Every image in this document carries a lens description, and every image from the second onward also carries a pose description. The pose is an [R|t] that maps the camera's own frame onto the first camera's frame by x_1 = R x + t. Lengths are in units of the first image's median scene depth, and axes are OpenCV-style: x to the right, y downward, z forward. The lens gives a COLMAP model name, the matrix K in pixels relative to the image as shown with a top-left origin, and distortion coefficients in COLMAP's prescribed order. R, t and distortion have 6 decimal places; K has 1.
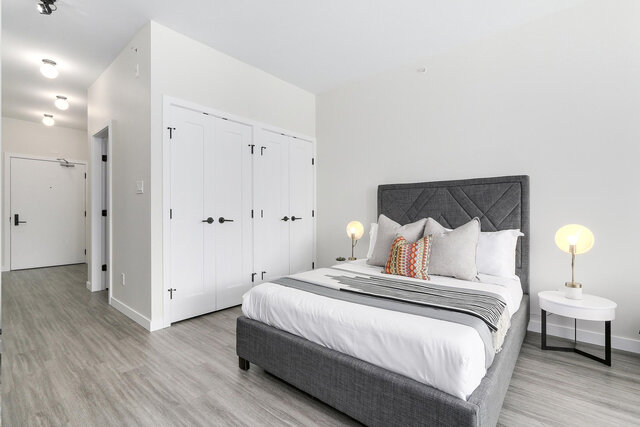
lens RADIAL K [[292.8, 0, 323.3], [0, 292.8, 212.9], [0, 0, 1]] dist [0.000023, 0.000242]
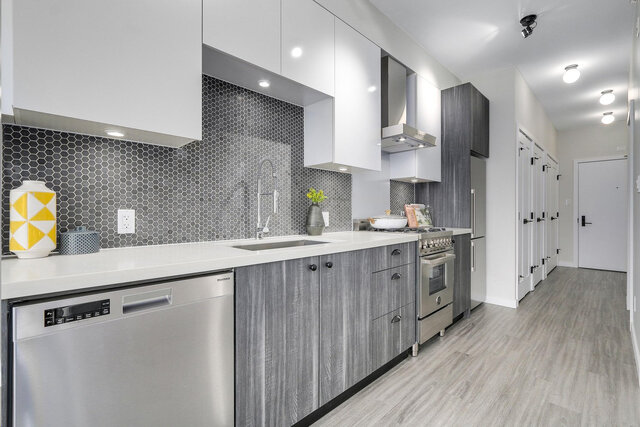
lens RADIAL K [[292.8, 0, 324.6], [0, 292.8, 213.4], [0, 0, 1]] dist [0.000023, 0.000242]
pose [[-0.077664, 0.004975, -0.996967, 0.212620], [0.000609, 0.999988, 0.004942, -0.024125], [0.996979, -0.000224, -0.077666, 0.344354]]
